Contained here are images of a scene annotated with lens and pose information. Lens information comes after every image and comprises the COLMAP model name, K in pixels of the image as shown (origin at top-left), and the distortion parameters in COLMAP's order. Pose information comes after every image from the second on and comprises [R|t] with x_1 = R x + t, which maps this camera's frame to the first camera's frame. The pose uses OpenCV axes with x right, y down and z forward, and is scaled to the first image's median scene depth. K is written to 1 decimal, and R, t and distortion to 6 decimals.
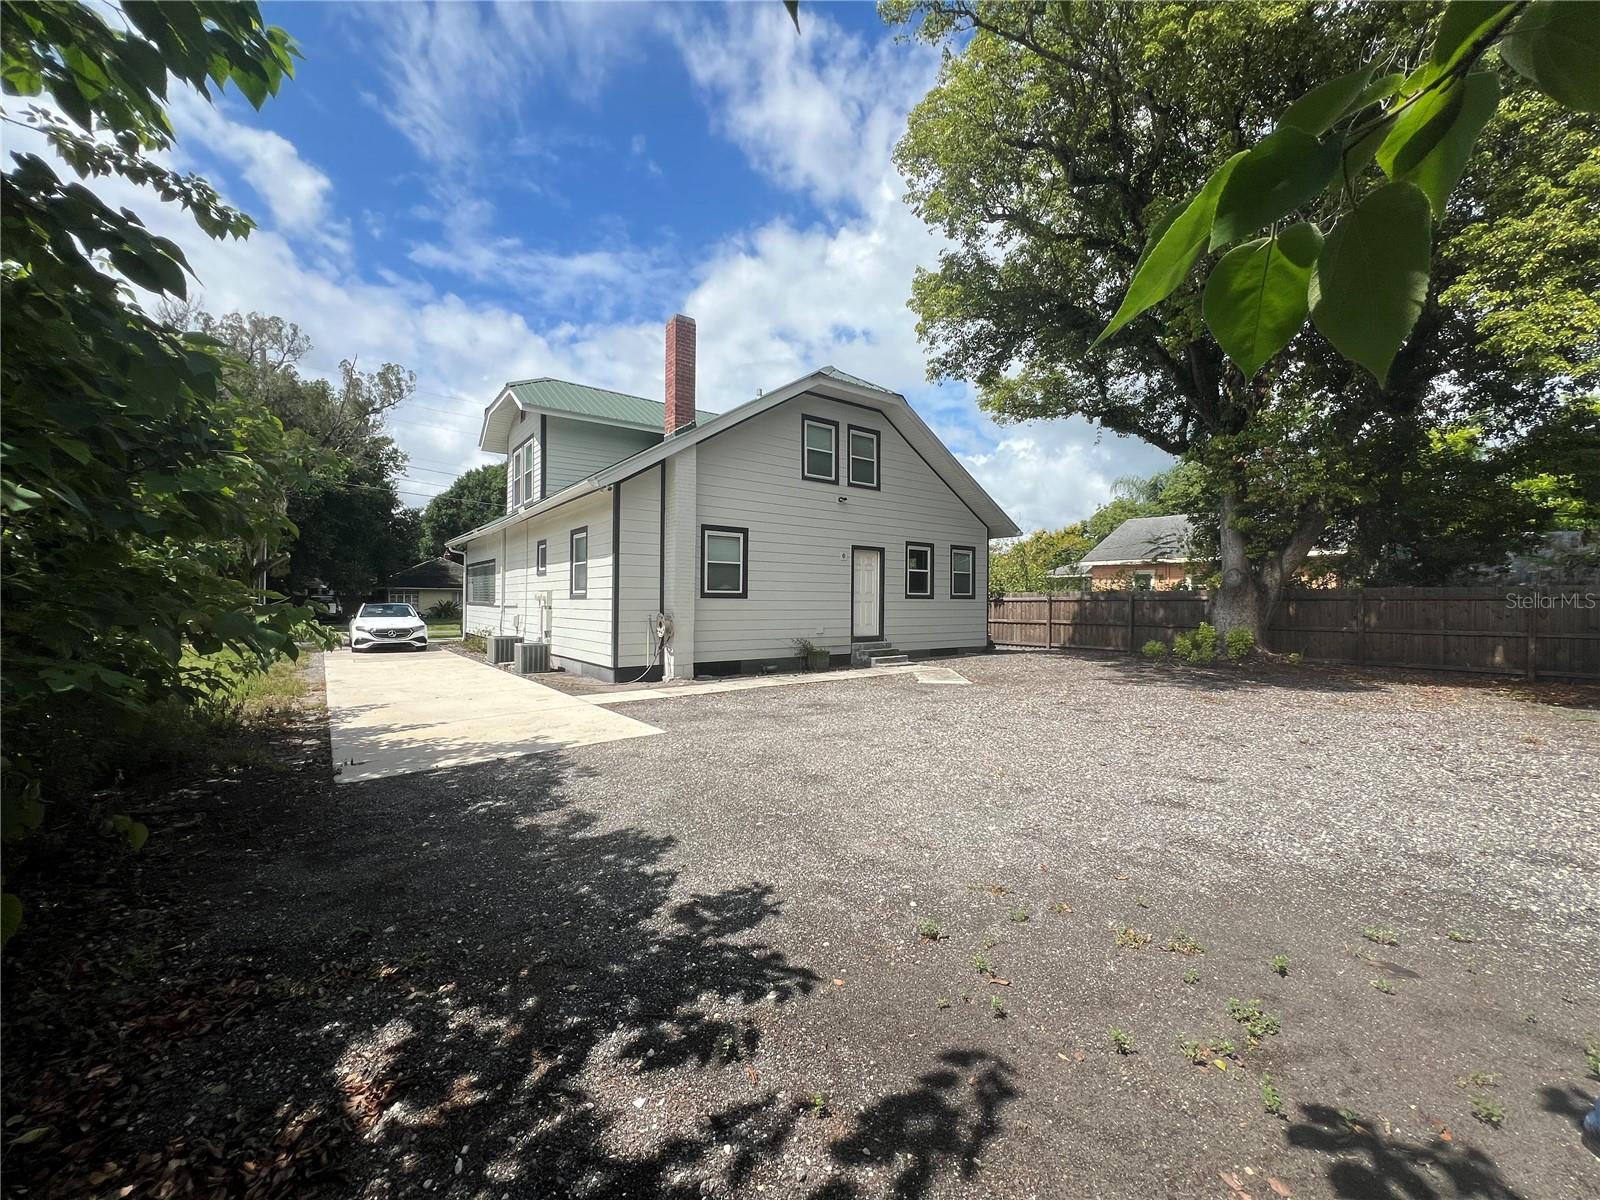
lens RADIAL K [[634.9, 0, 800.7], [0, 634.9, 599.9], [0, 0, 1]] dist [0.000111, 0.000000]
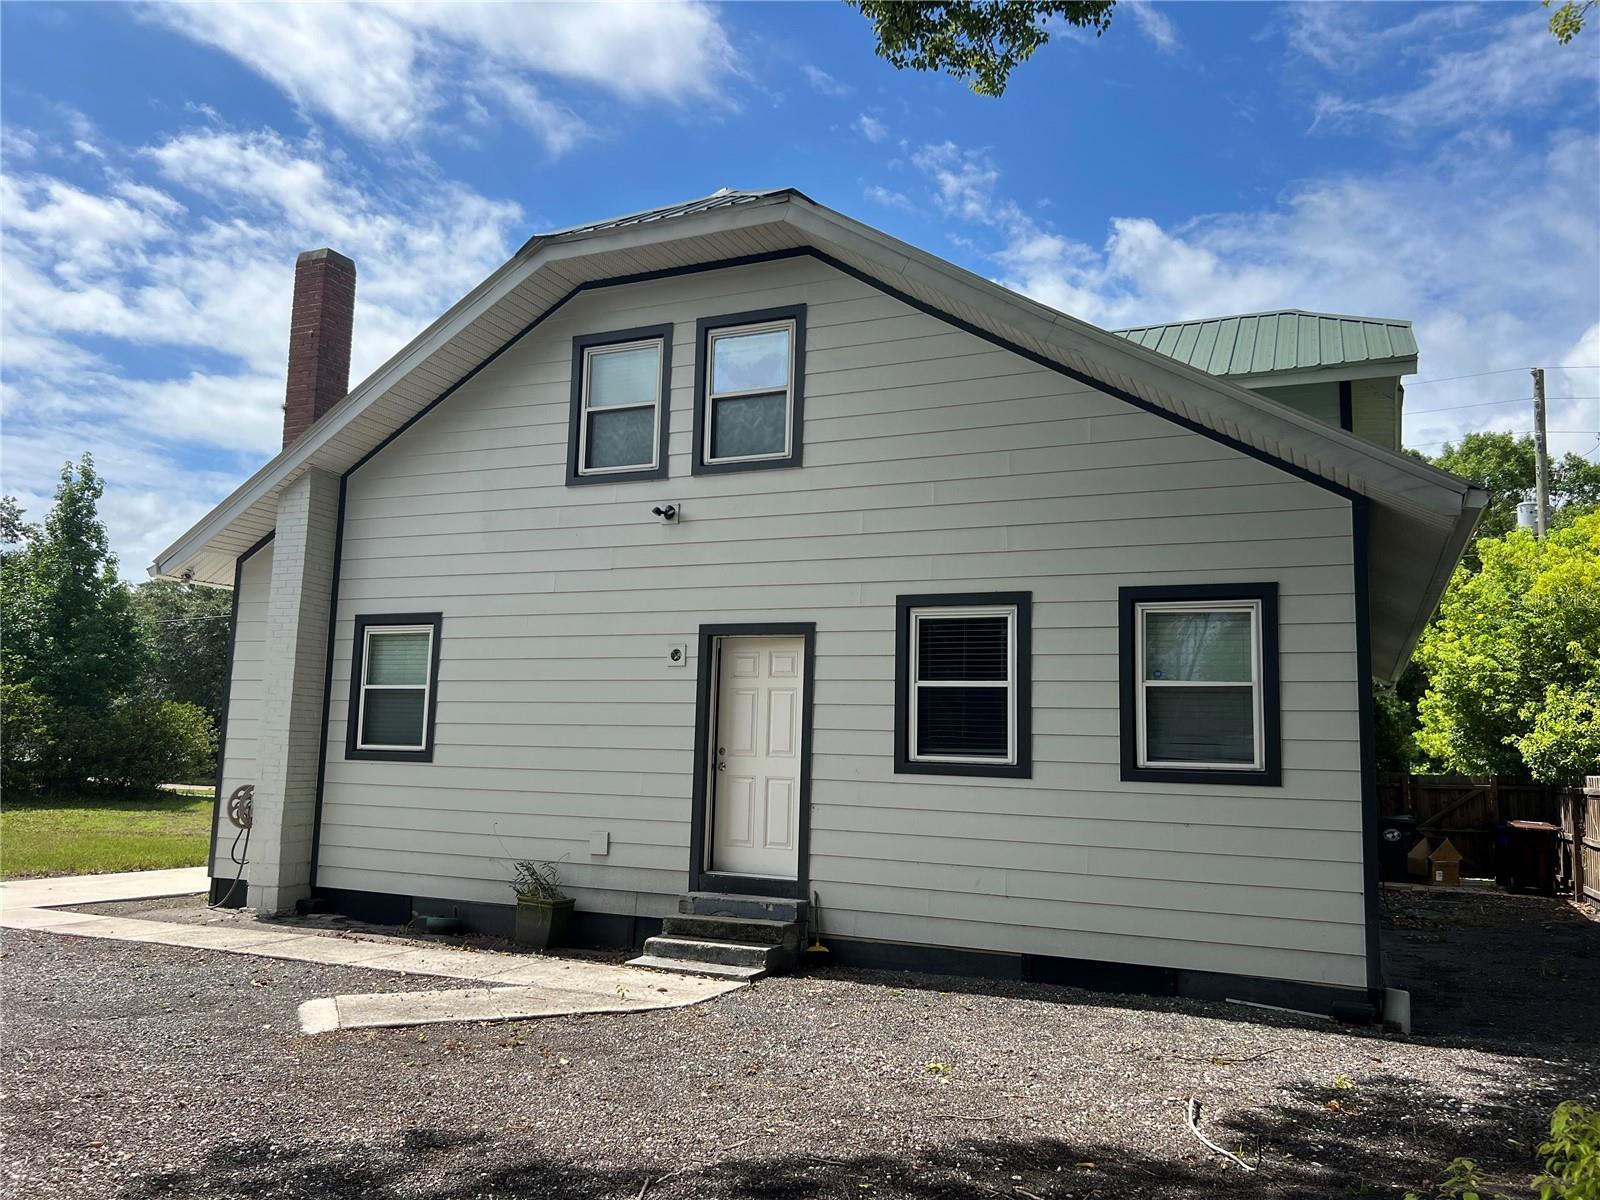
lens RADIAL K [[1192.9, 0, 800.0], [0, 1192.9, 600.0], [0, 0, 1]] dist [0.006998, 0.005000]
pose [[0.479381, -0.107599, -0.870986, 0.729013], [-0.022520, 0.990621, -0.134773, -0.007302], [0.877318, 0.084222, 0.472462, 0.719817]]
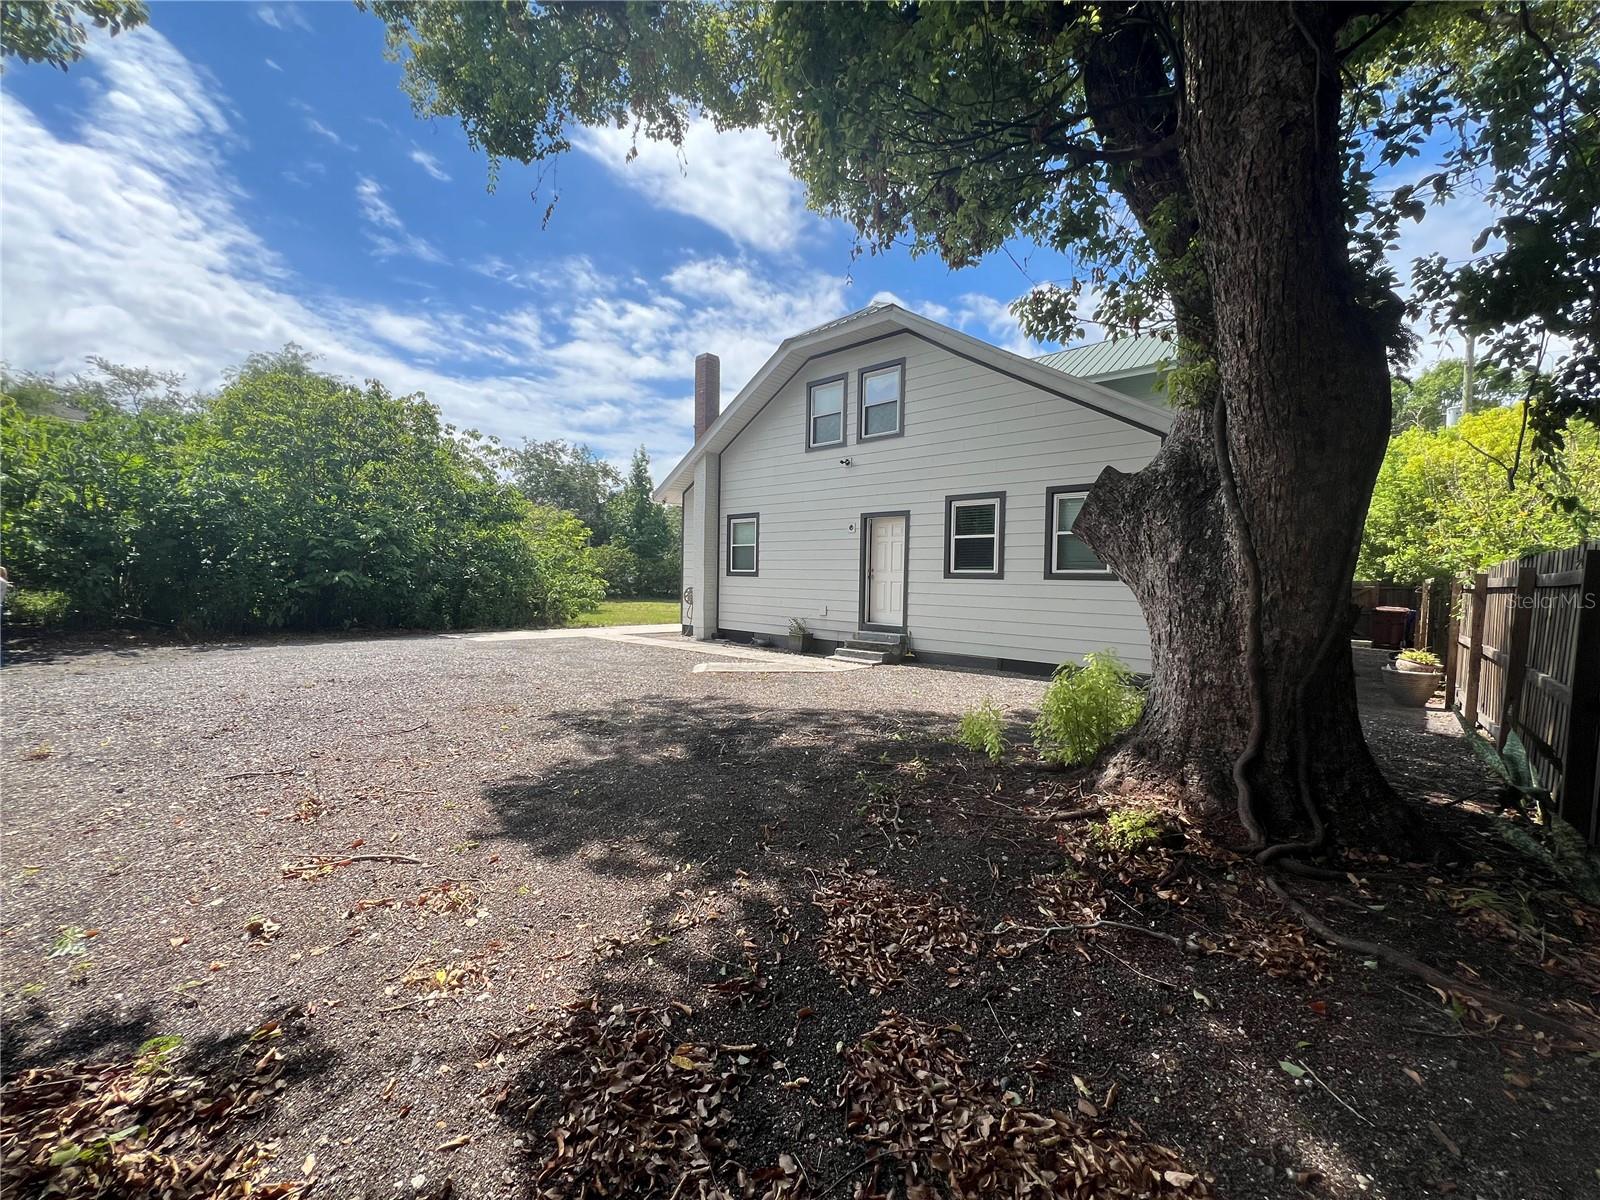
lens RADIAL K [[635.4, 0, 794.1], [0, 635.4, 606.5], [0, 0, 1]] dist [-0.001370, -0.000075]
pose [[0.166144, 0.044075, -0.985116, 0.896980], [-0.012710, 0.999013, 0.042553, 0.000984], [0.986020, 0.005451, 0.166540, 0.778253]]
